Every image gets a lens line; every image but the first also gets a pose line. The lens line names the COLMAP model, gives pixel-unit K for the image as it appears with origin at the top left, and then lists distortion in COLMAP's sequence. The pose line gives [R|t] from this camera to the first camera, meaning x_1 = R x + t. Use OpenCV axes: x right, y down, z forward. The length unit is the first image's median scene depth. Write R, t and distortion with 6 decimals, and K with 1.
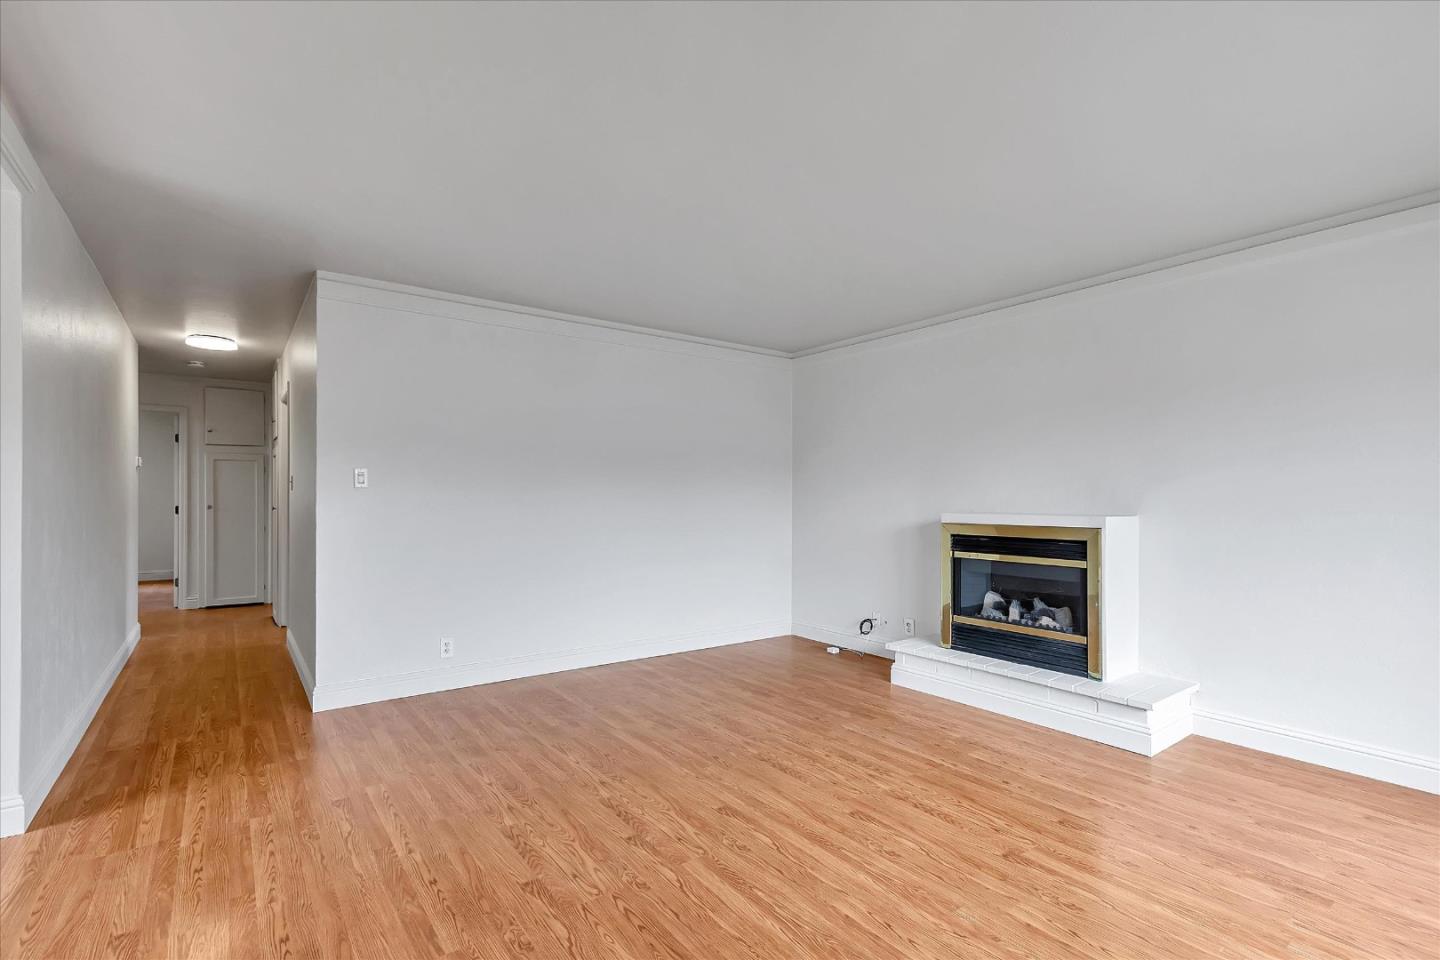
lens RADIAL K [[669.4, 0, 688.3], [0, 669.4, 495.7], [0, 0, 1]] dist [0.007223, -0.000827]
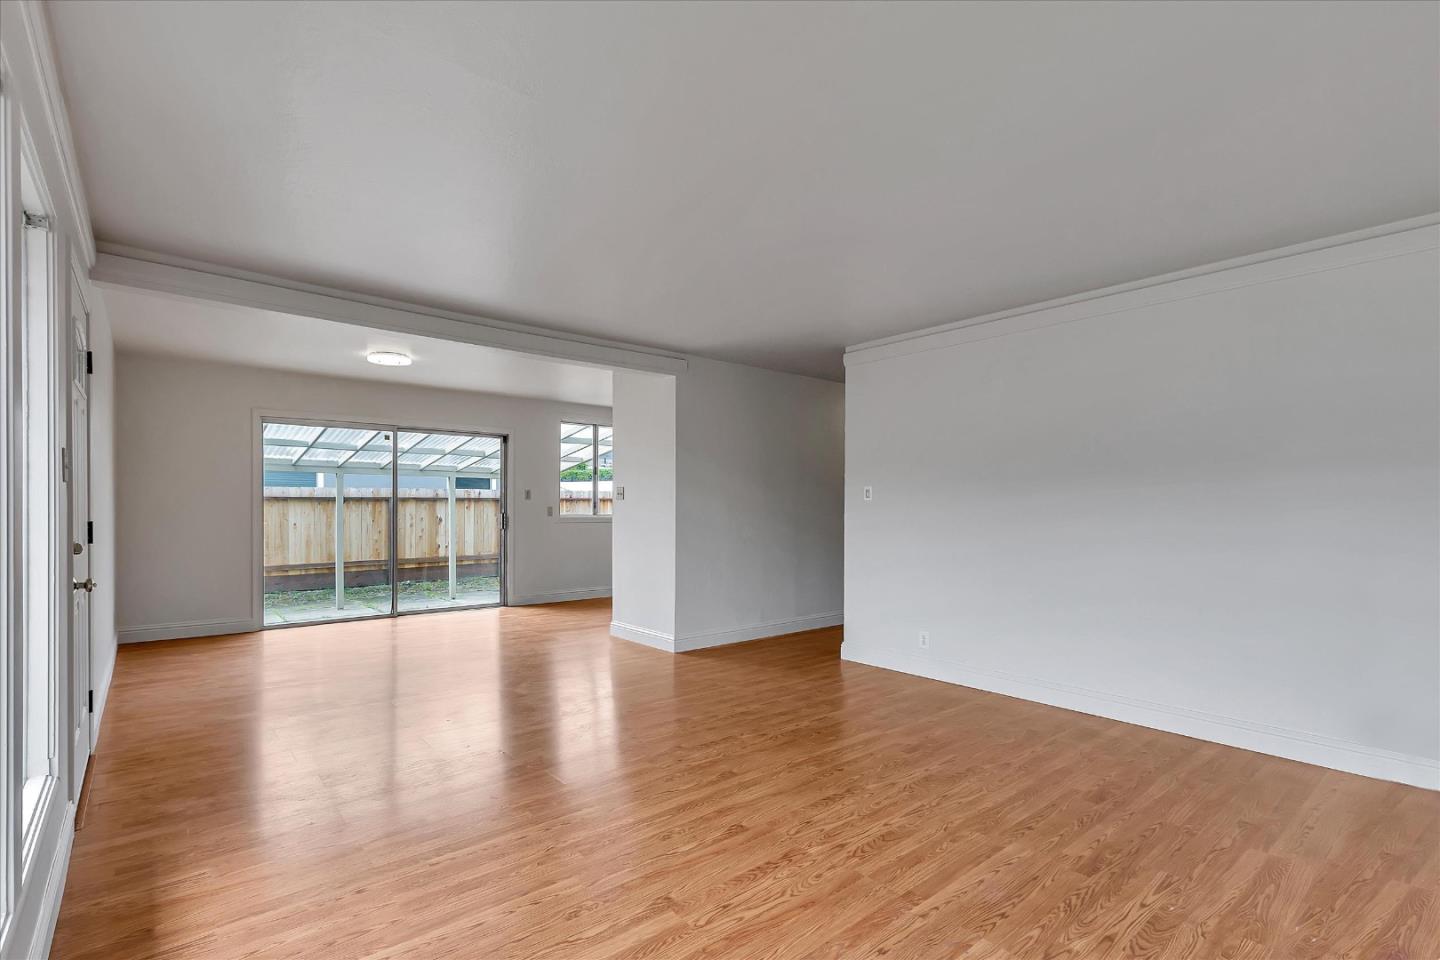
lens RADIAL K [[669.4, 0, 700.6], [0, 669.4, 503.4], [0, 0, 1]] dist [0.007223, -0.000827]
pose [[0.069101, -0.004983, -0.997597, 0.889242], [-0.001449, 0.999986, -0.005096, -0.002465], [0.997609, 0.001797, 0.069093, 0.622941]]
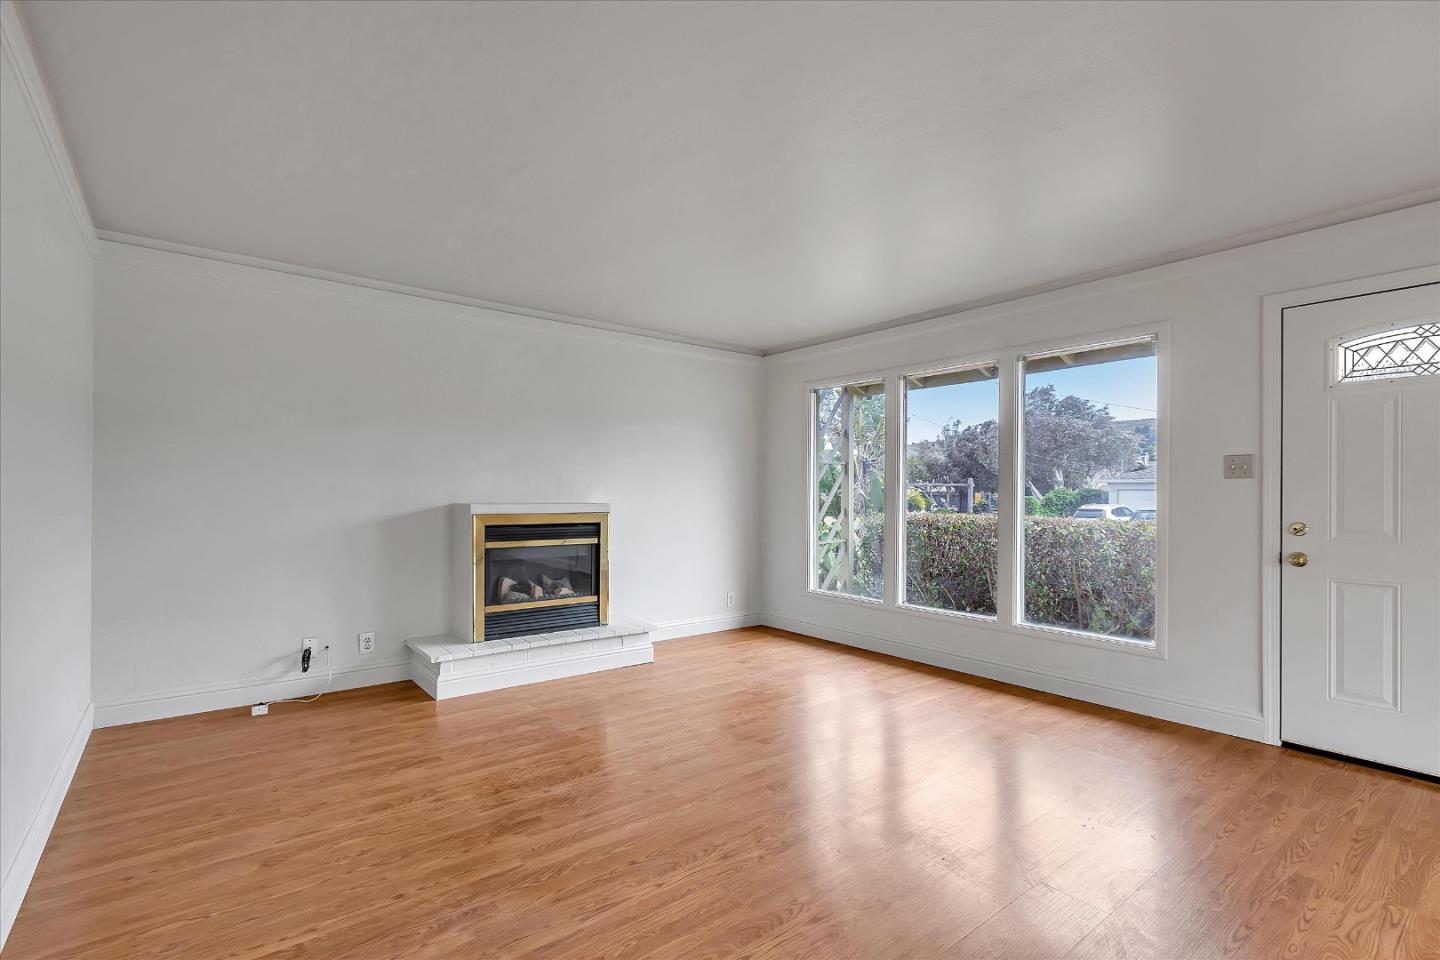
lens RADIAL K [[657.9, 0, 730.1], [0, 657.9, 491.6], [0, 0, 1]] dist [0.003375, 0.000117]
pose [[-0.072304, -0.007574, 0.997354, -0.704874], [-0.013596, 0.999886, 0.006607, -0.005015], [-0.997290, -0.013082, -0.072398, 0.829448]]
